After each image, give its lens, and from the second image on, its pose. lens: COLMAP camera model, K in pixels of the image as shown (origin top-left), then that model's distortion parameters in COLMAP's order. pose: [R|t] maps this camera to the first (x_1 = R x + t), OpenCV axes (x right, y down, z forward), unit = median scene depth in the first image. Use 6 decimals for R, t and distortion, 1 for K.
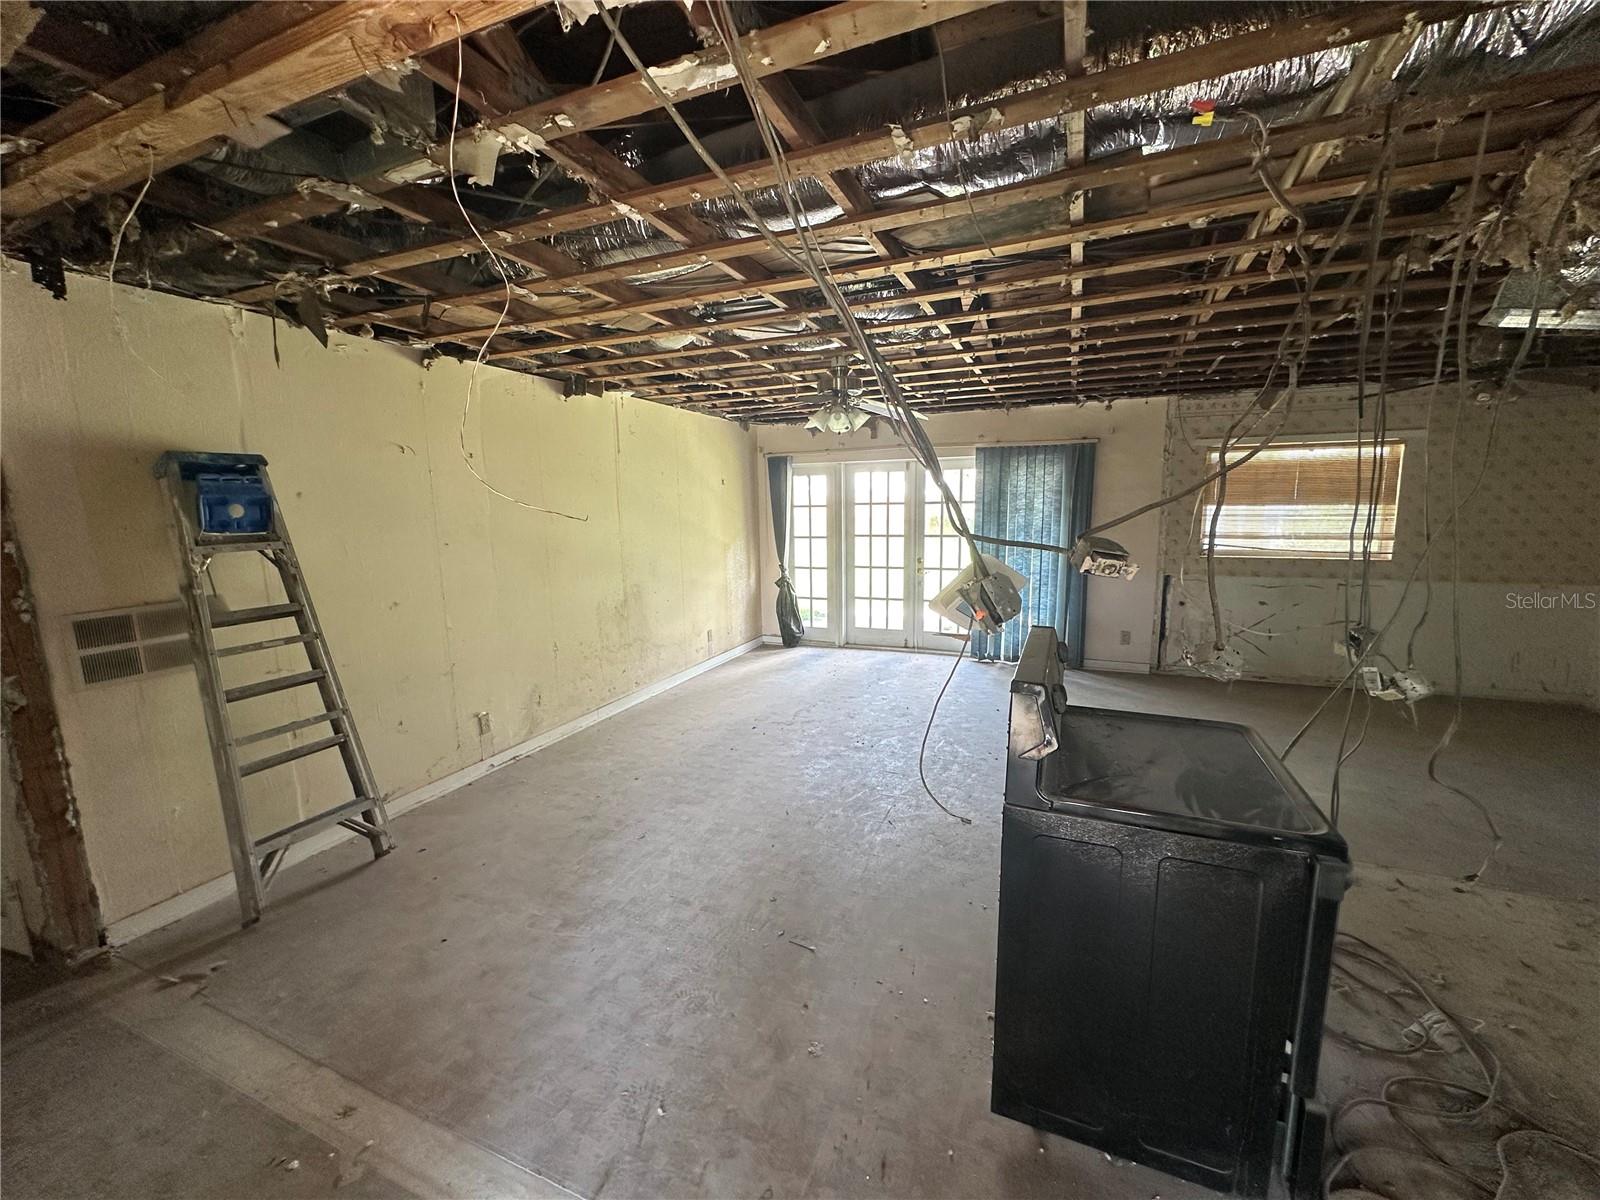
lens RADIAL K [[638.1, 0, 801.6], [0, 638.1, 598.7], [0, 0, 1]] dist [-0.003163, 0.000213]
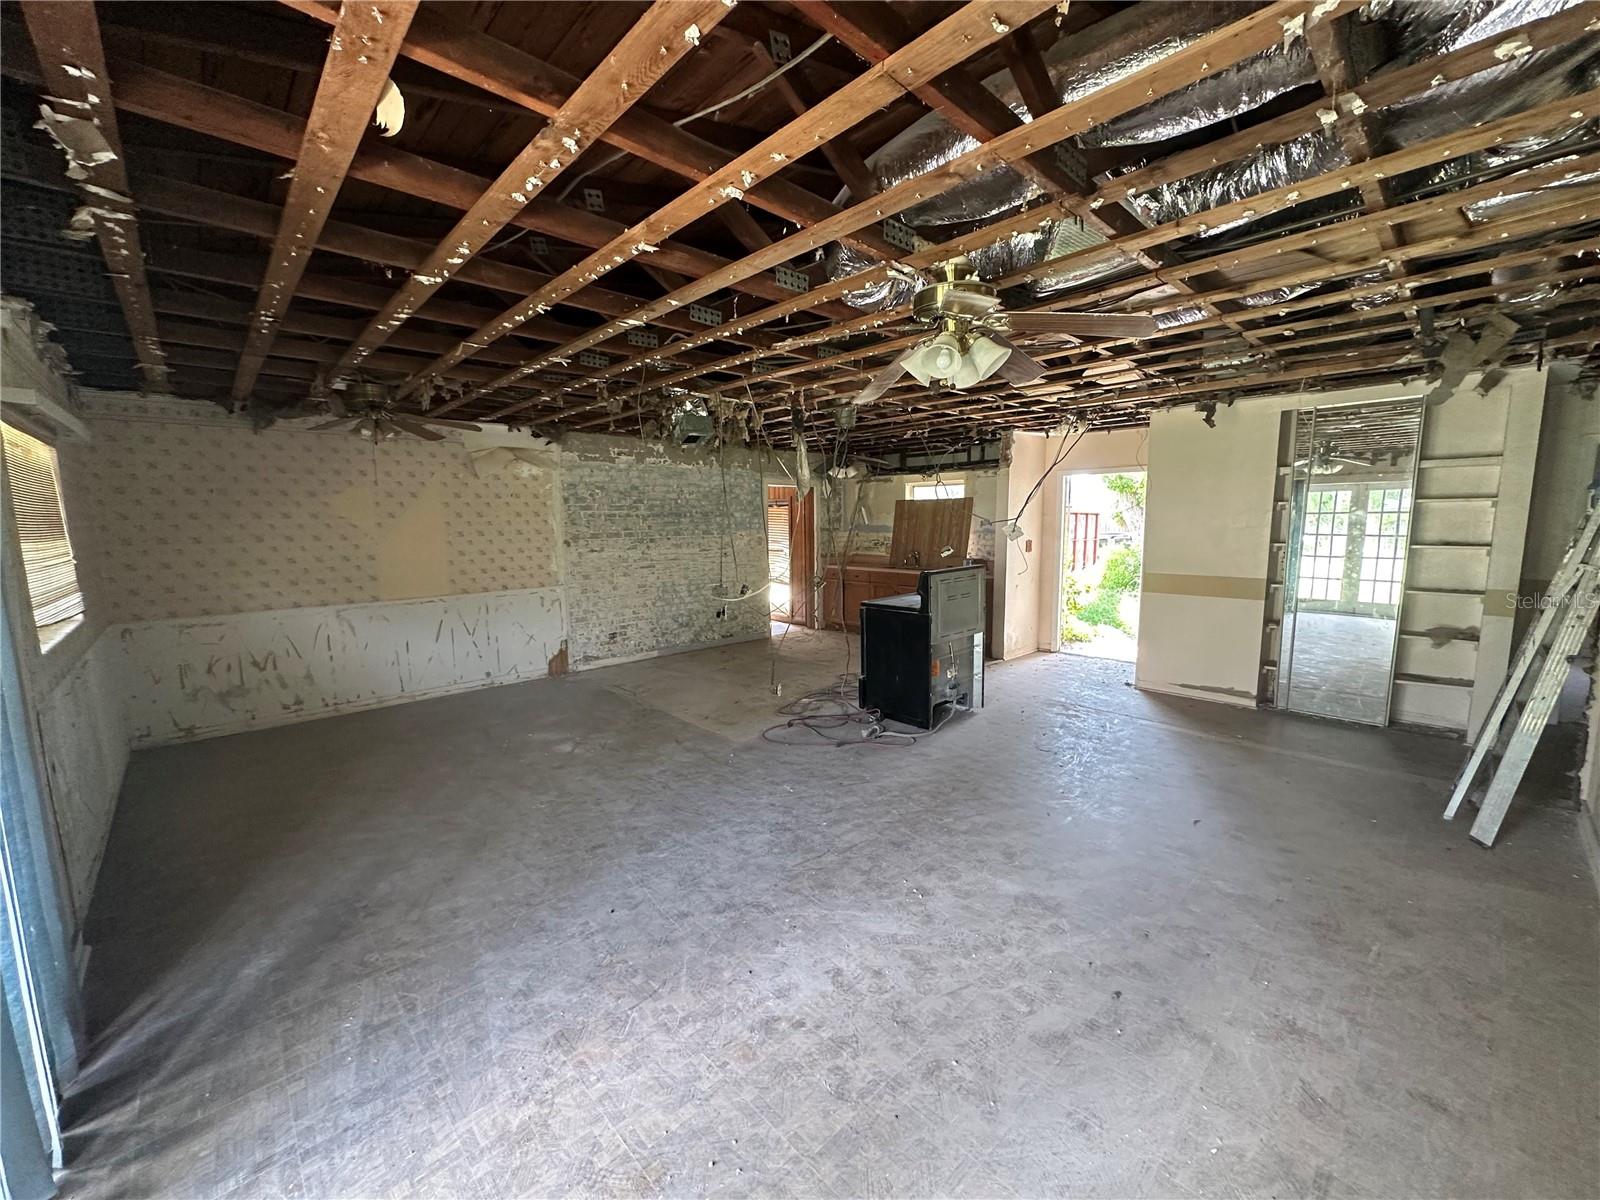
lens RADIAL K [[638.1, 0, 801.7], [0, 638.1, 599.1], [0, 0, 1]] dist [-0.003163, 0.000213]
pose [[-0.917197, -0.024650, 0.397672, -0.063855], [0.085804, 0.962445, 0.257558, -0.319340], [-0.389086, 0.270354, -0.880637, 2.168813]]
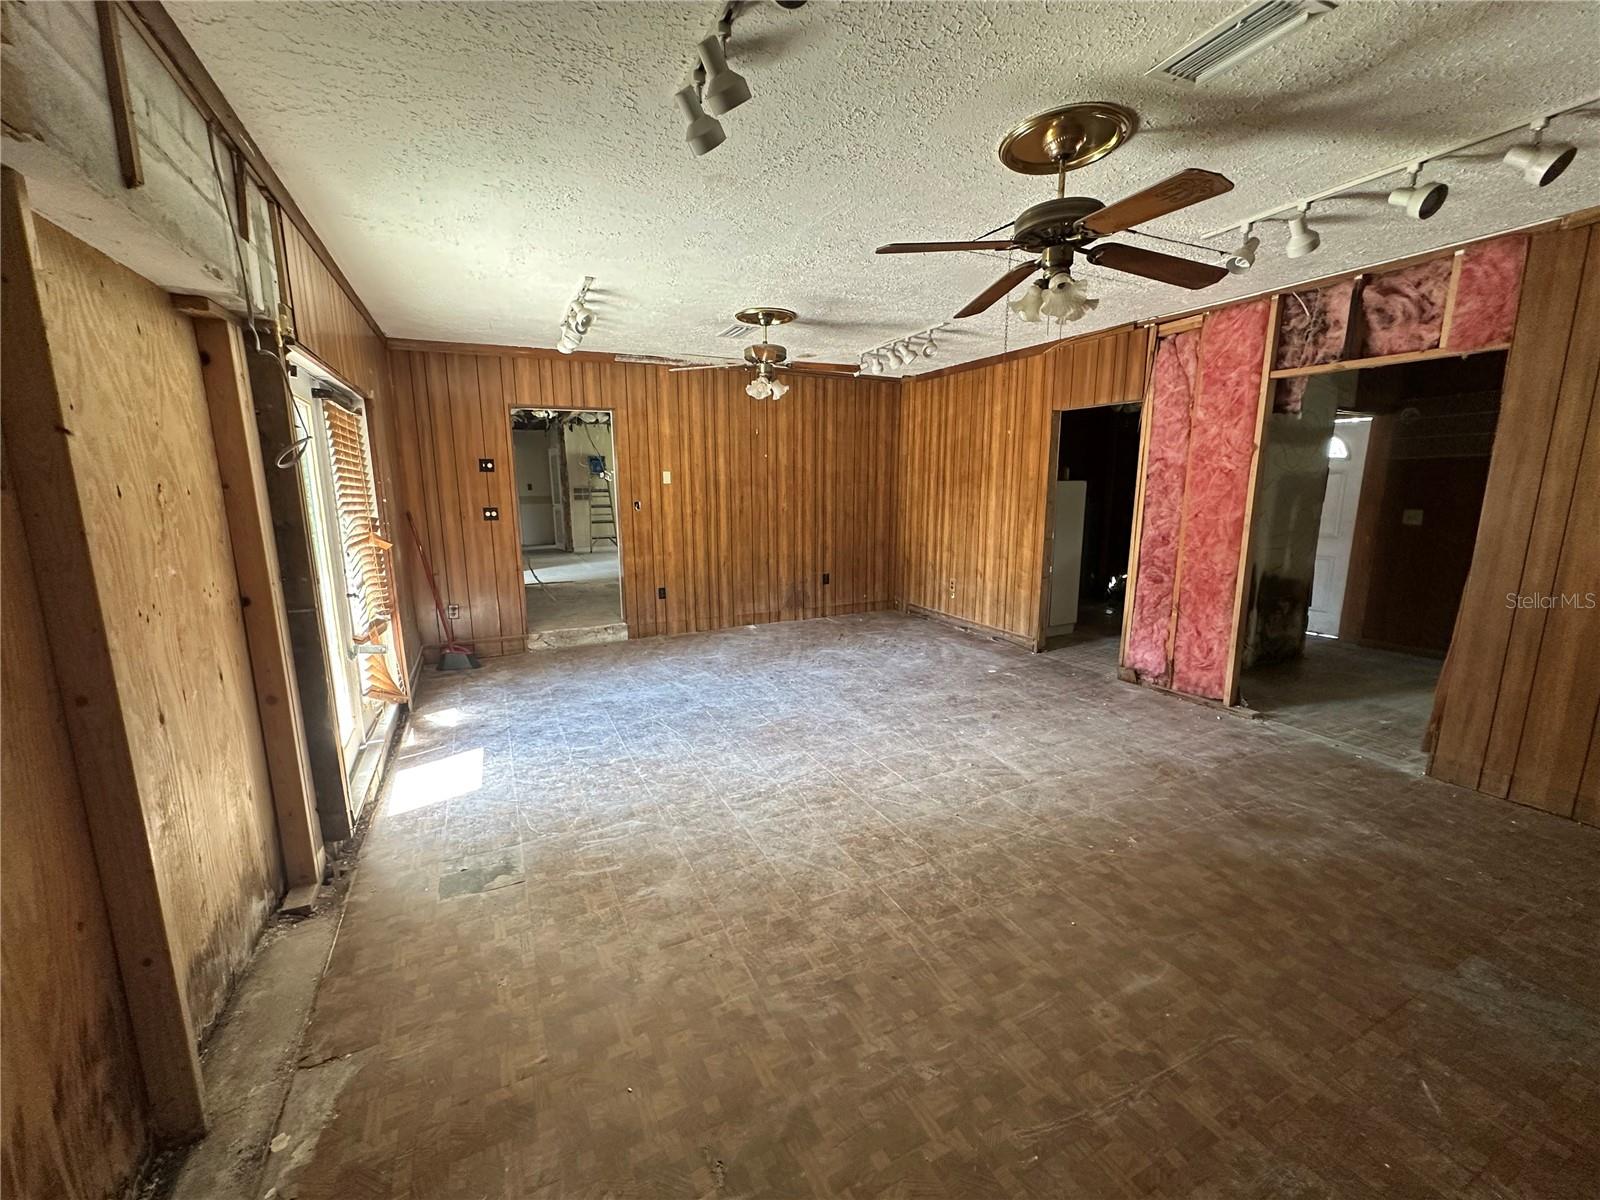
lens RADIAL K [[638.1, 0, 795.1], [0, 638.1, 602.6], [0, 0, 1]] dist [-0.003163, 0.000213]
pose [[0.750652, 0.136170, -0.646513, 3.023499], [-0.107863, 0.990660, 0.083418, 0.265941], [0.651834, 0.007116, 0.758329, -1.456073]]
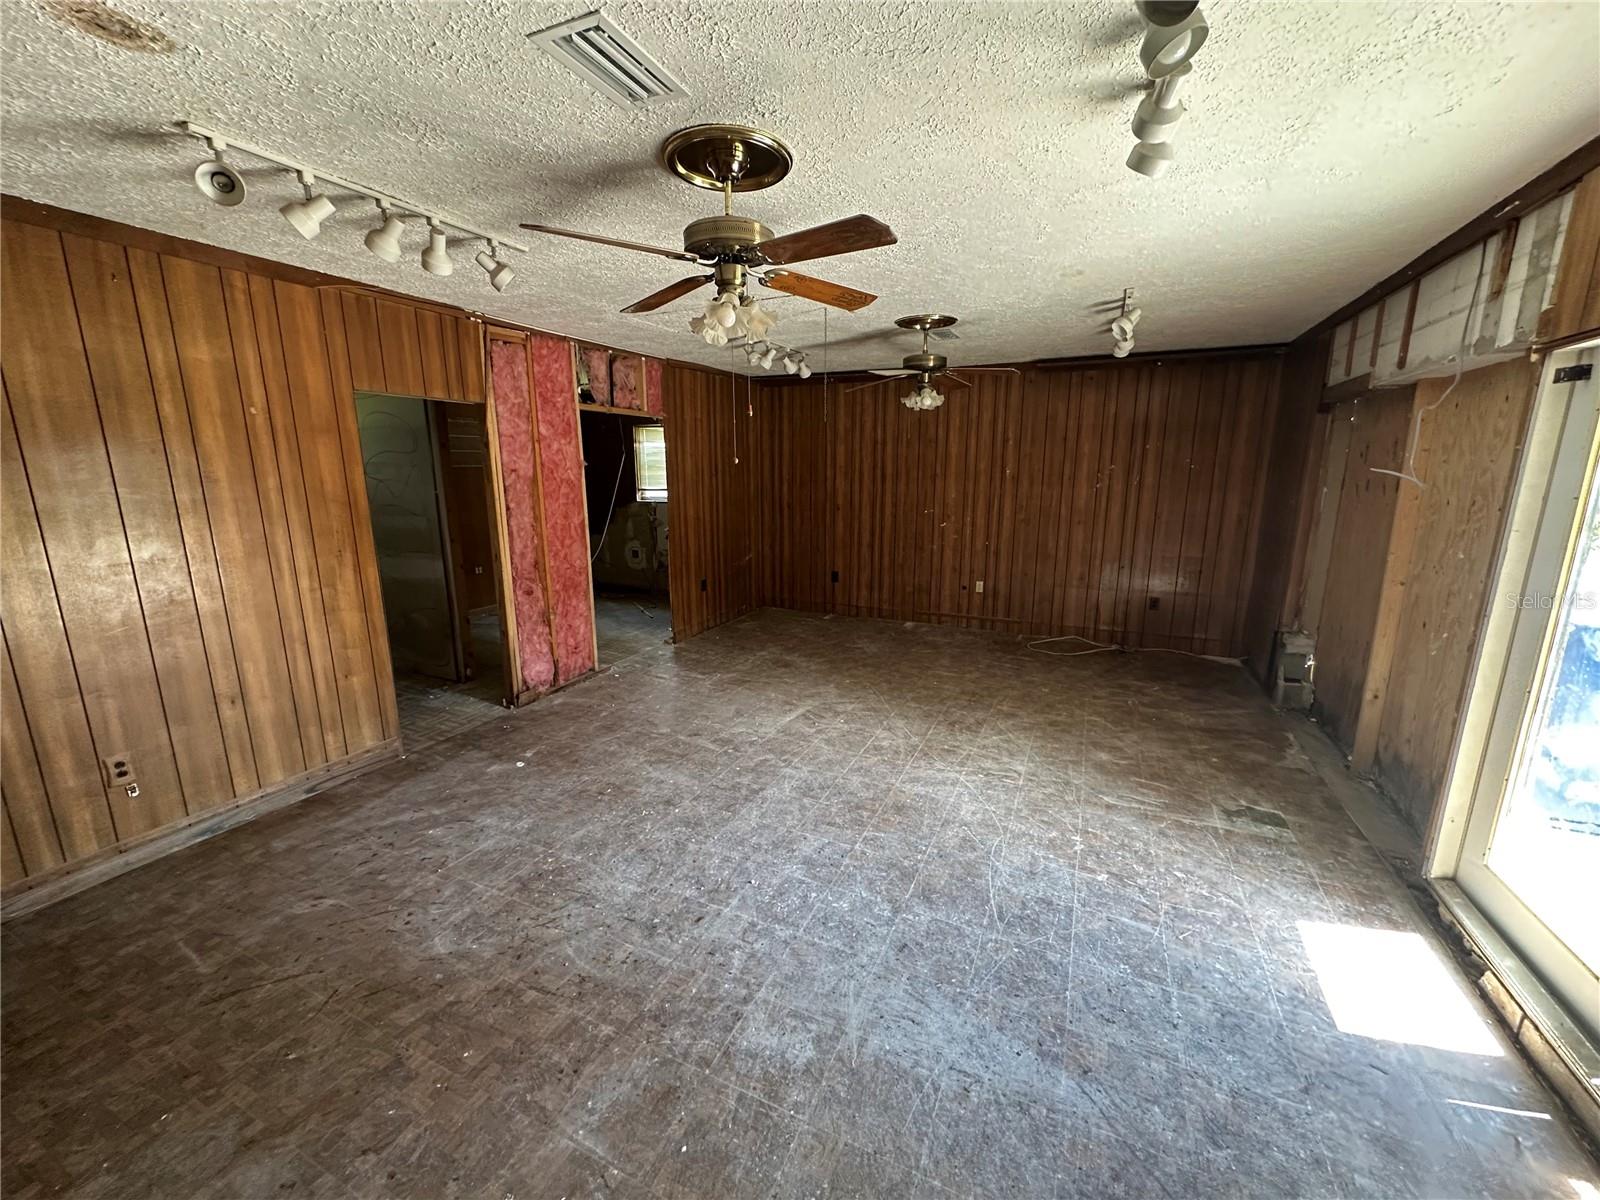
lens RADIAL K [[638.1, 0, 802.5], [0, 638.1, 600.6], [0, 0, 1]] dist [-0.003163, 0.000213]
pose [[0.032300, -0.190516, 0.981152, 1.201737], [0.155626, 0.970650, 0.183354, 0.088687], [-0.987288, 0.146770, 0.061001, -0.457195]]
